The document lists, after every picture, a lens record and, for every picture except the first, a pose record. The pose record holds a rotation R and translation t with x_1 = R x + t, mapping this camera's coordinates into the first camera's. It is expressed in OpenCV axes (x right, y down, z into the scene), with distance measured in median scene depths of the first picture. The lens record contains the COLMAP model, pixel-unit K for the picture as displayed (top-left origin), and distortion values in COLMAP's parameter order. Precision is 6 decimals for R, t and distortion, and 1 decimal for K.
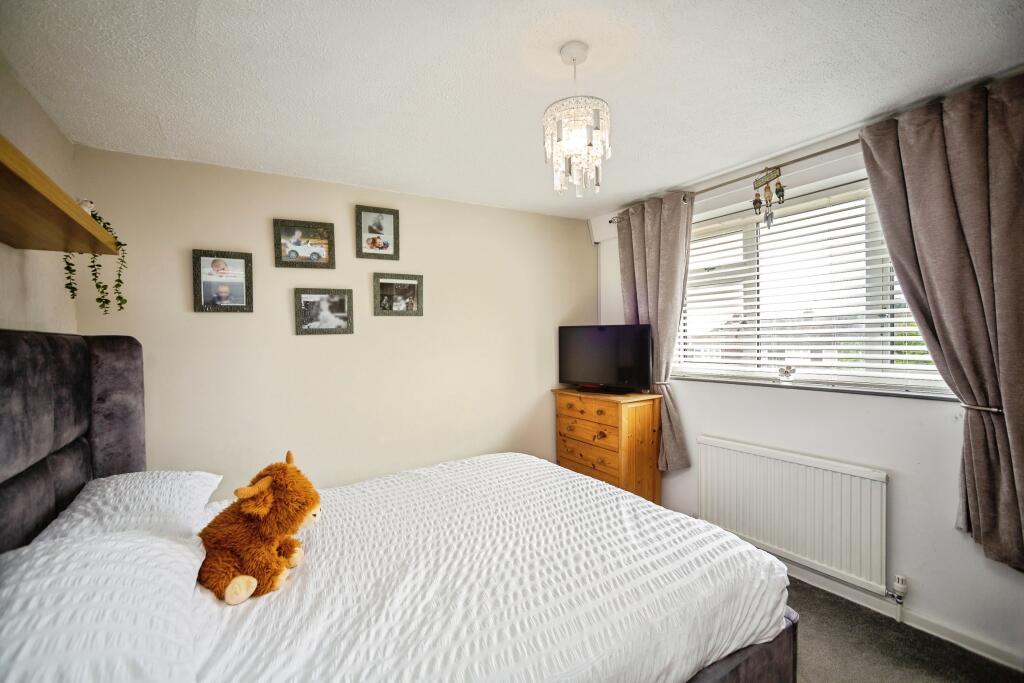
lens RADIAL K [[447.7, 0, 511.6], [0, 447.7, 344.7], [0, 0, 1]] dist [-0.015717, 0.004014]
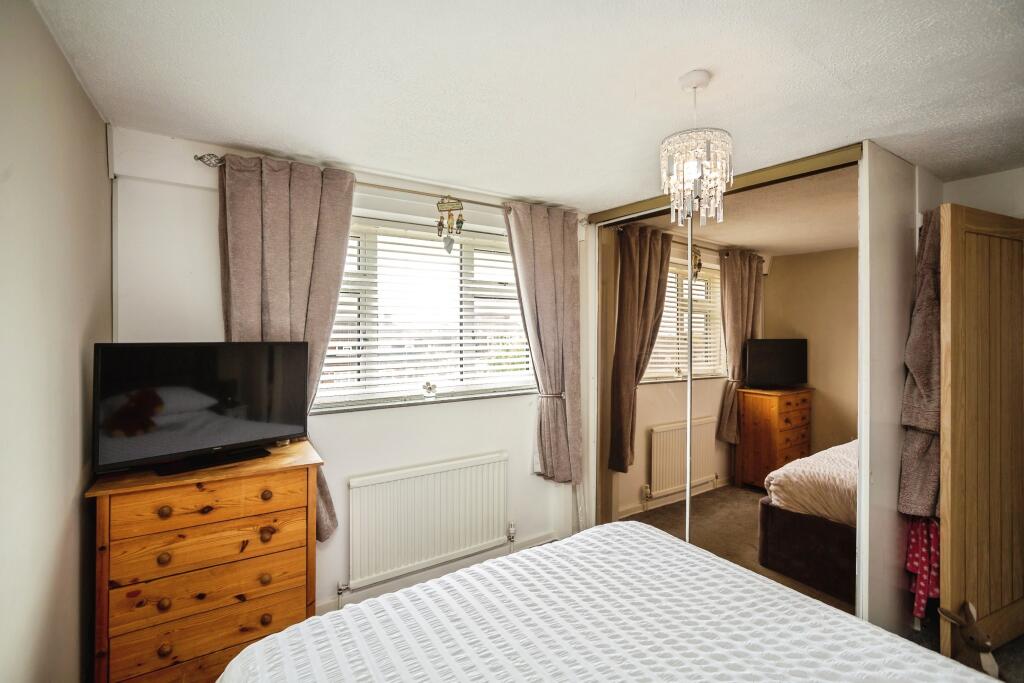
lens RADIAL K [[447.7, 0, 511.6], [0, 447.7, 333.1], [0, 0, 1]] dist [-0.015717, 0.004014]
pose [[-0.011729, 0.027780, 0.999545, -0.484097], [0.030138, 0.999170, -0.027416, -0.037075], [-0.999477, 0.029803, -0.012556, 0.875827]]
